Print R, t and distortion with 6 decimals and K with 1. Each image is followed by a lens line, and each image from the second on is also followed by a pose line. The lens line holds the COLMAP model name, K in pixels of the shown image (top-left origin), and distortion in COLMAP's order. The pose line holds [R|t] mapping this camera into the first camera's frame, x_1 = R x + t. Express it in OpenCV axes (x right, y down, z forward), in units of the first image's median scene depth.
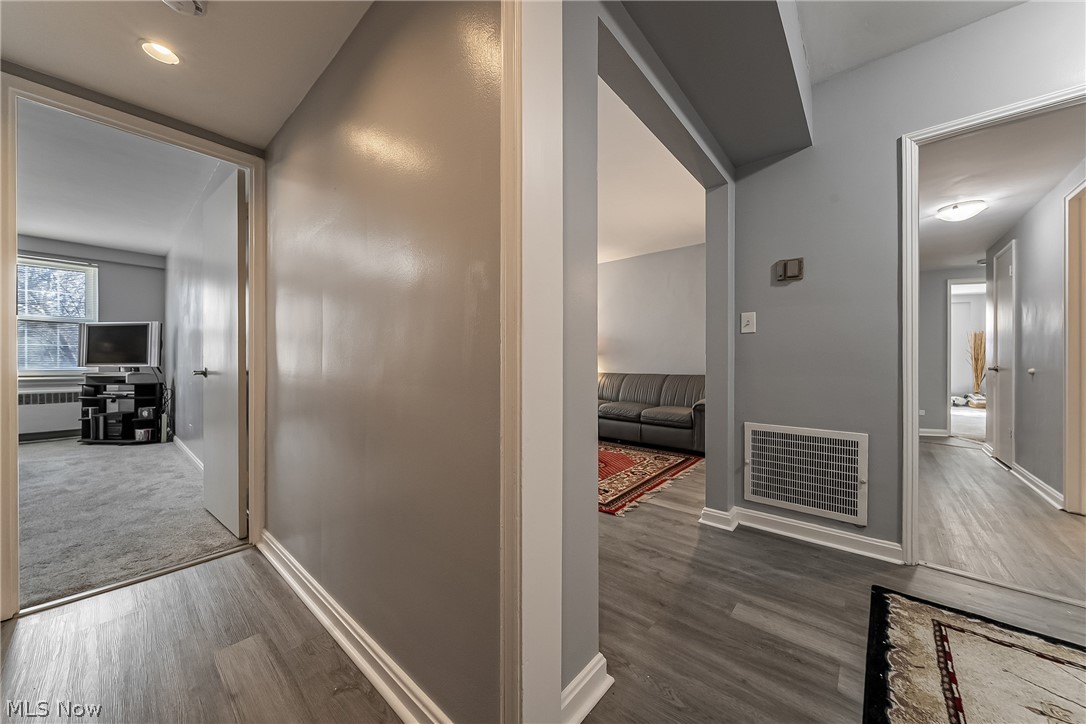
lens RADIAL K [[378.7, 0, 543.7], [0, 378.7, 356.7], [0, 0, 1]] dist [-0.005394, -0.000065]
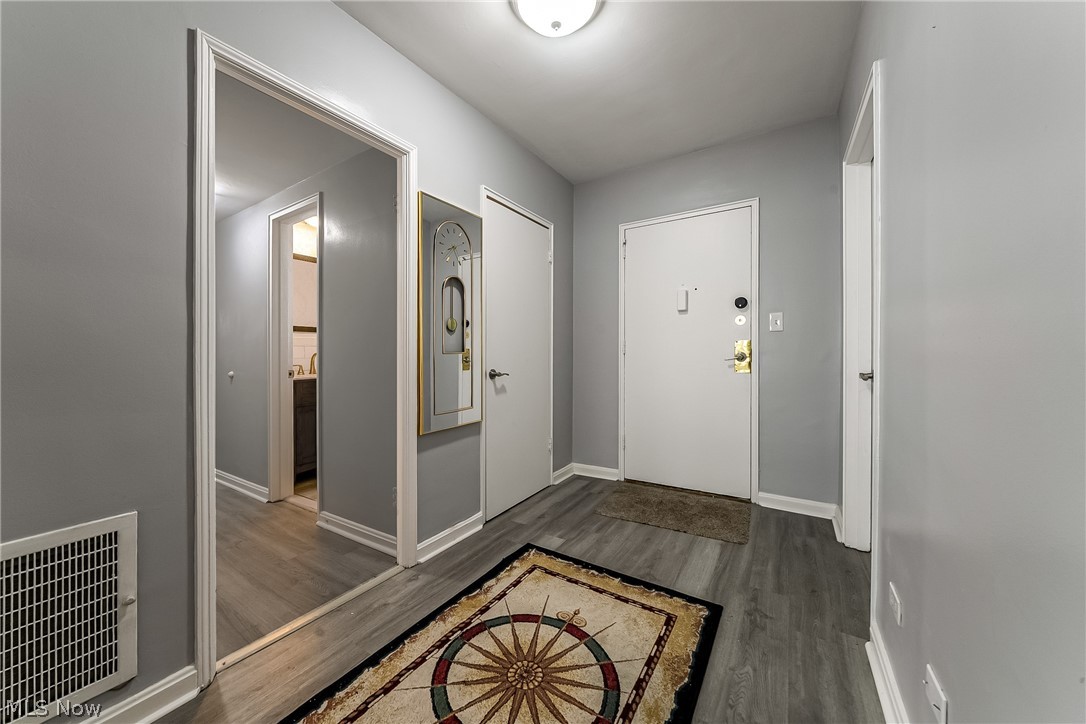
lens RADIAL K [[388.0, 0, 541.0], [0, 388.0, 350.9], [0, 0, 1]] dist [-0.008159, -0.000157]
pose [[-0.146020, 0.004303, 0.989272, 0.211481], [0.003586, 0.999986, -0.003820, -0.029182], [-0.989275, 0.002990, -0.146033, 0.499901]]
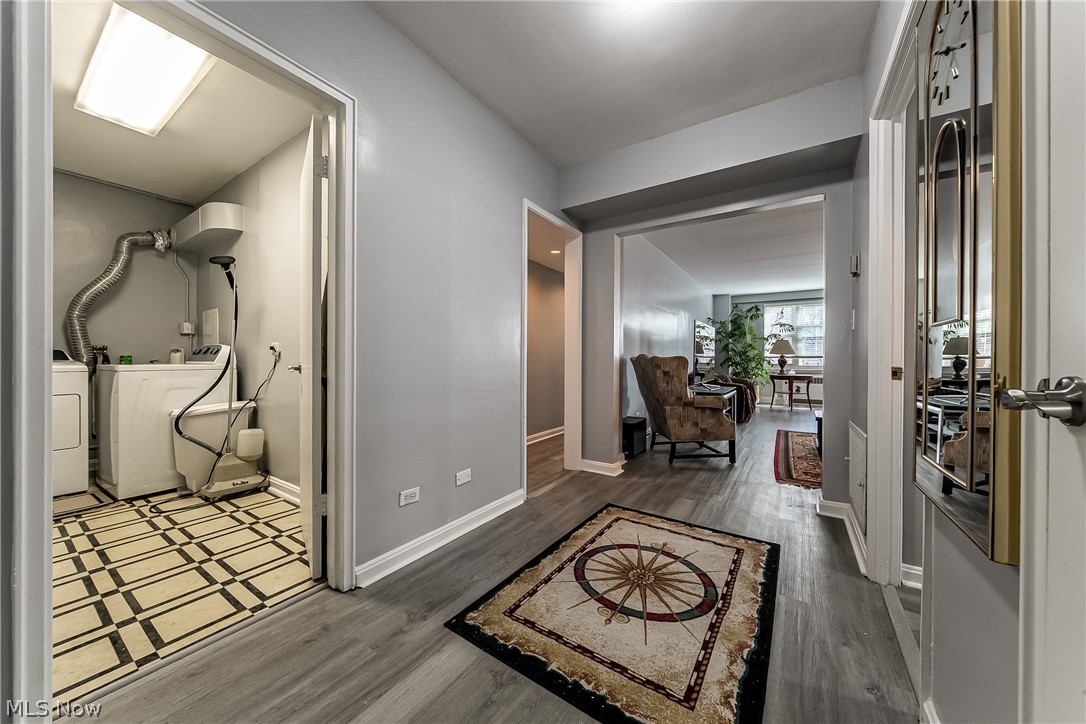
lens RADIAL K [[383.5, 0, 527.4], [0, 383.5, 361.9], [0, 0, 1]] dist [0.000311, -0.000051]
pose [[0.094457, 0.004642, -0.995518, 1.773371], [0.002662, 0.999984, 0.004915, 0.011590], [0.995525, -0.003115, 0.094443, 0.072128]]
